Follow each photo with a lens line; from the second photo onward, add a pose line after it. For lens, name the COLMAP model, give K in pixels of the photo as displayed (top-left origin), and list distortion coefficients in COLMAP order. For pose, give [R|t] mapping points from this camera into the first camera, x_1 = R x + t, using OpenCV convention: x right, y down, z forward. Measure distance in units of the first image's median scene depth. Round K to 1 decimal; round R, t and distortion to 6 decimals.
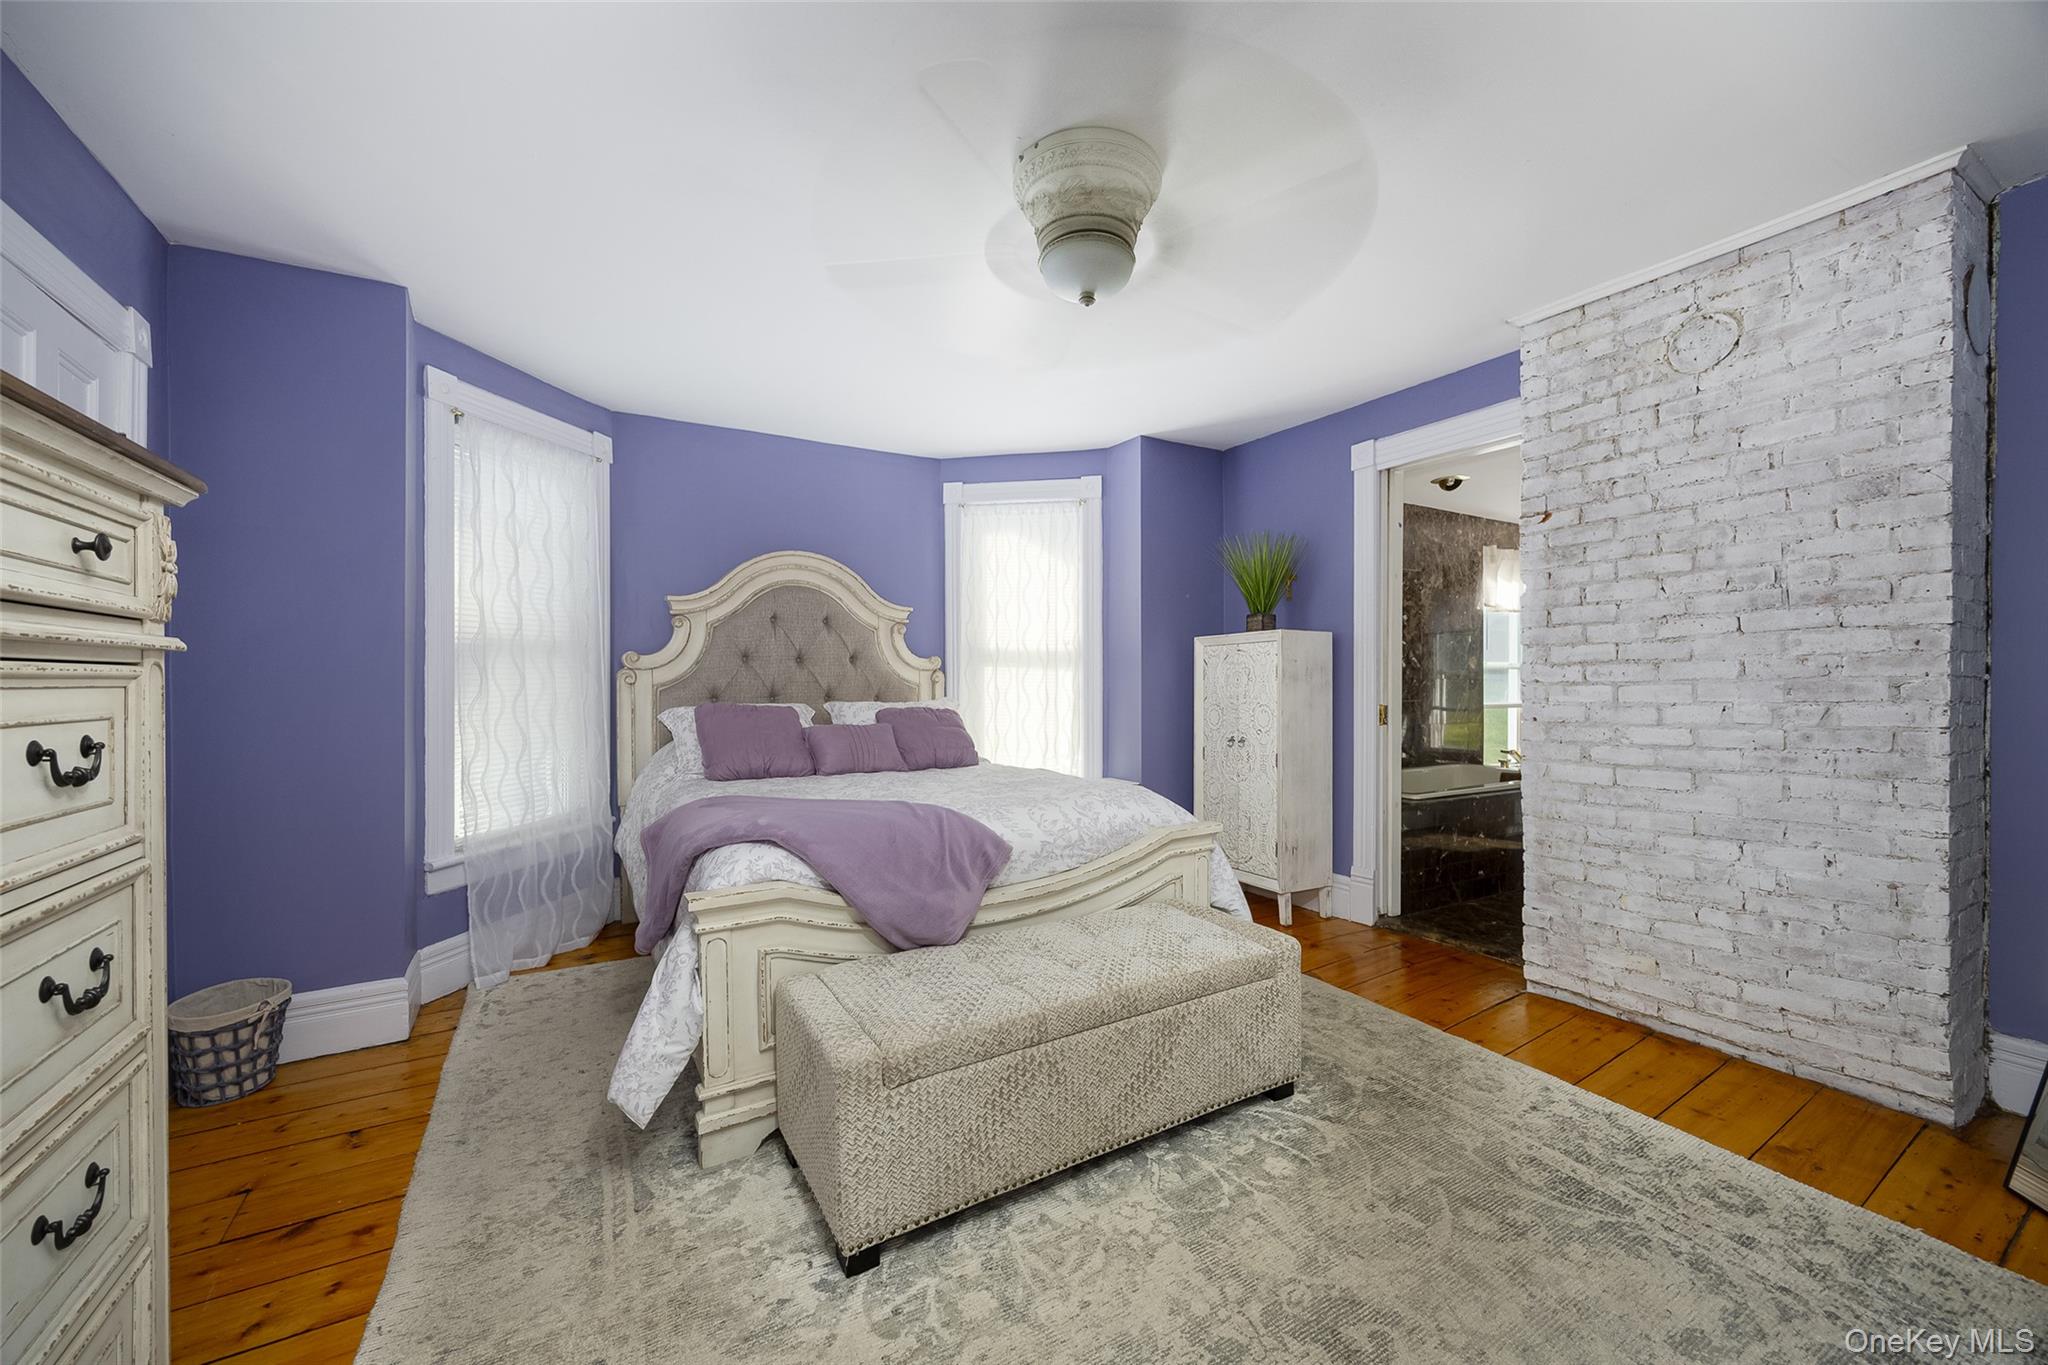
lens RADIAL K [[756.8, 0, 1025.1], [0, 756.8, 686.4], [0, 0, 1]] dist [0.000615, -0.000297]
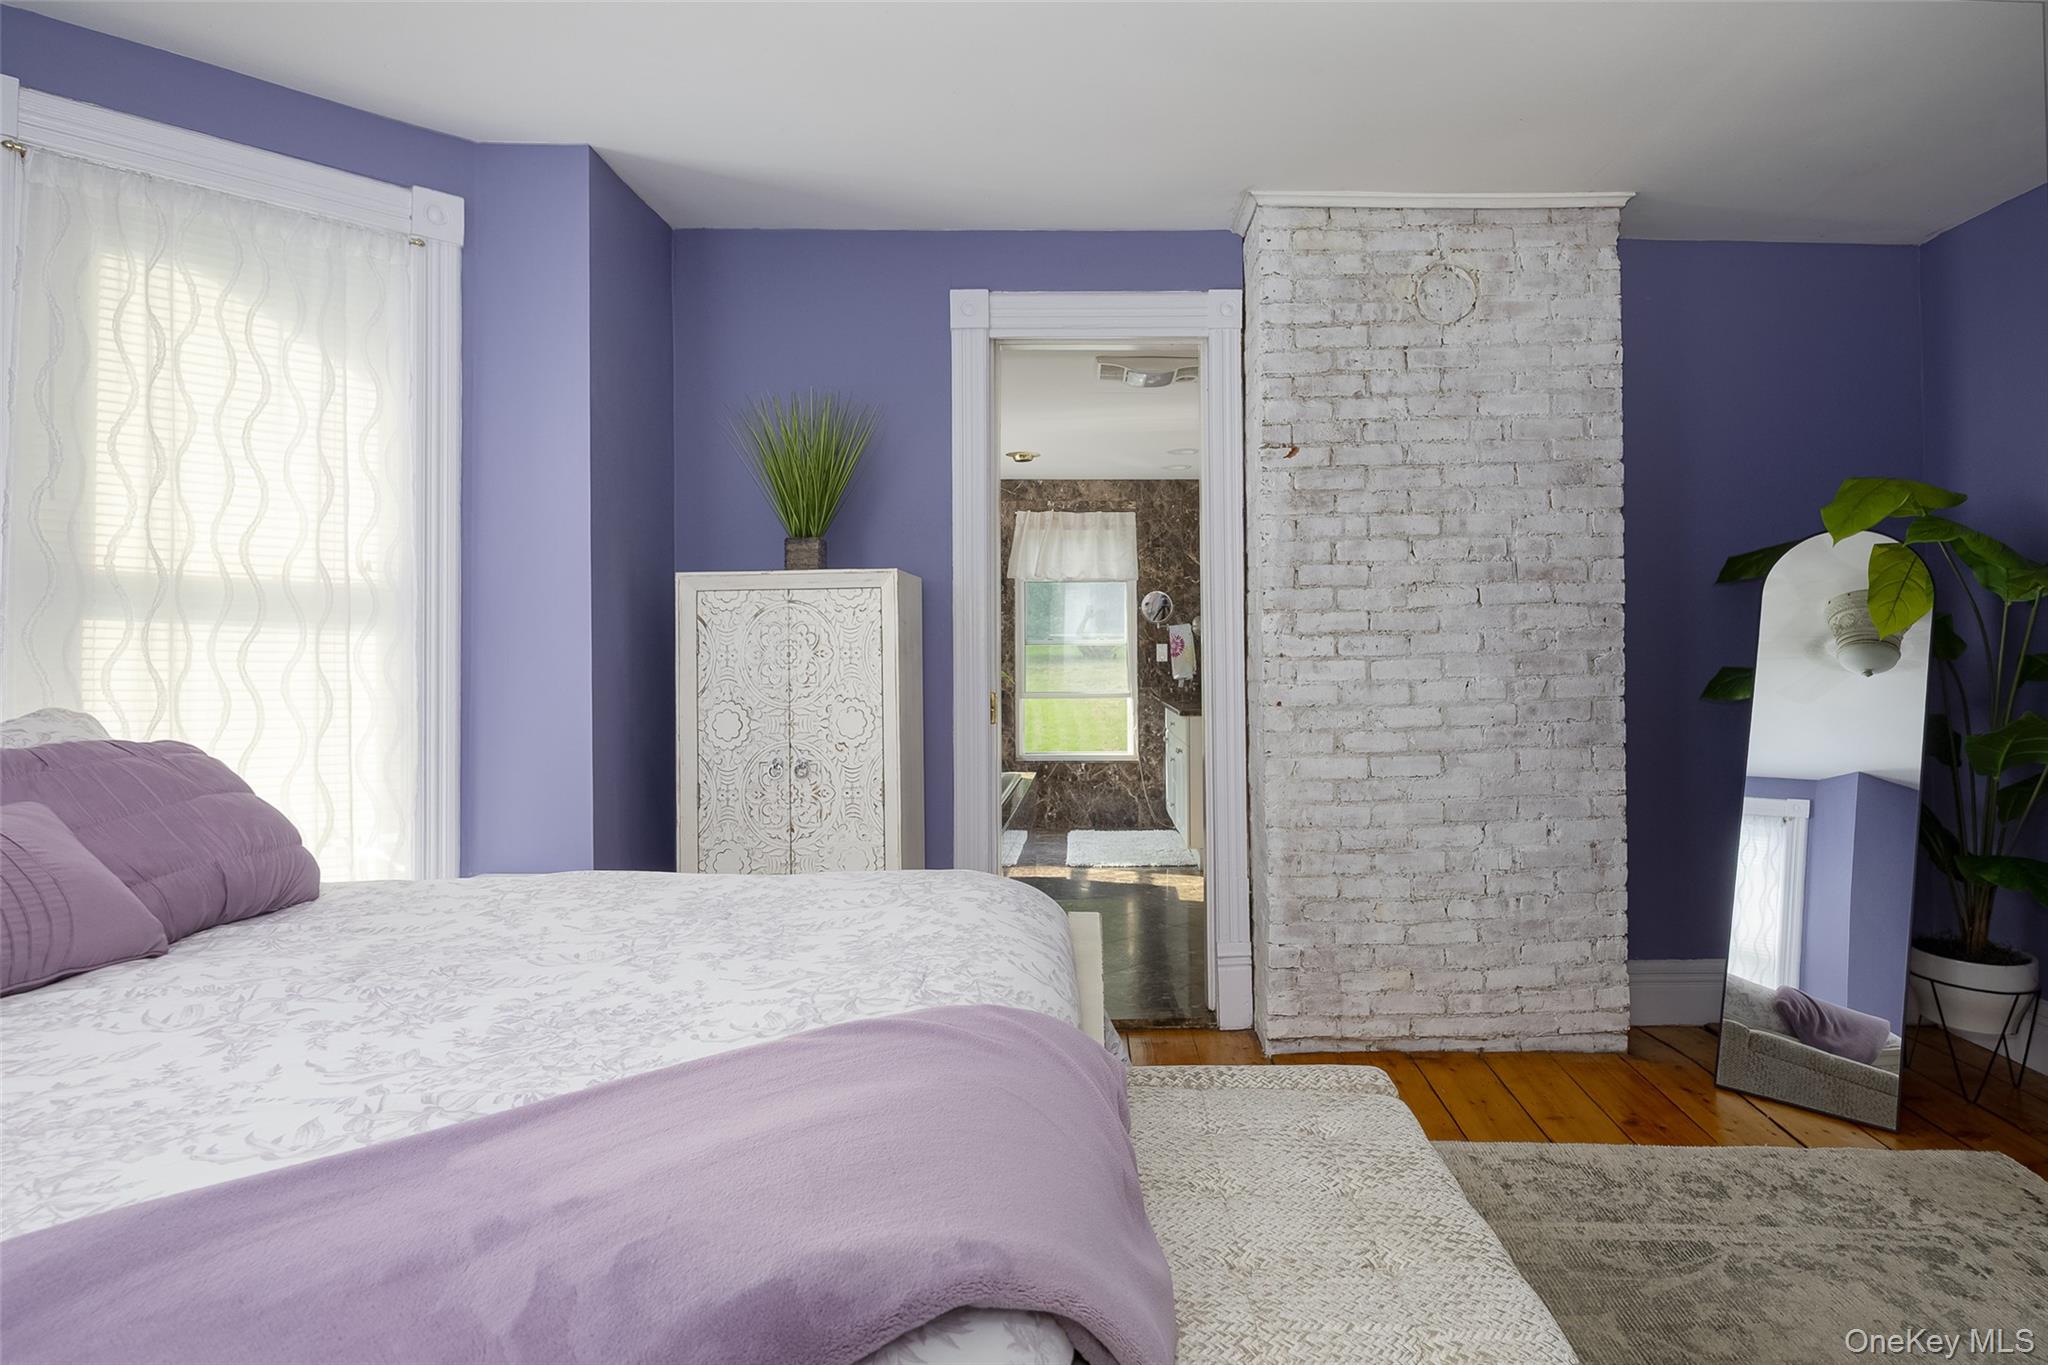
lens RADIAL K [[1142.6, 0, 1077.4], [0, 1142.6, 632.2], [0, 0, 1]] dist [-0.007314, -0.000452]
pose [[0.521748, 0.017517, 0.852920, -0.527565], [0.008610, 0.999630, -0.025797, -0.002883], [-0.853056, 0.020804, 0.521404, 0.647516]]
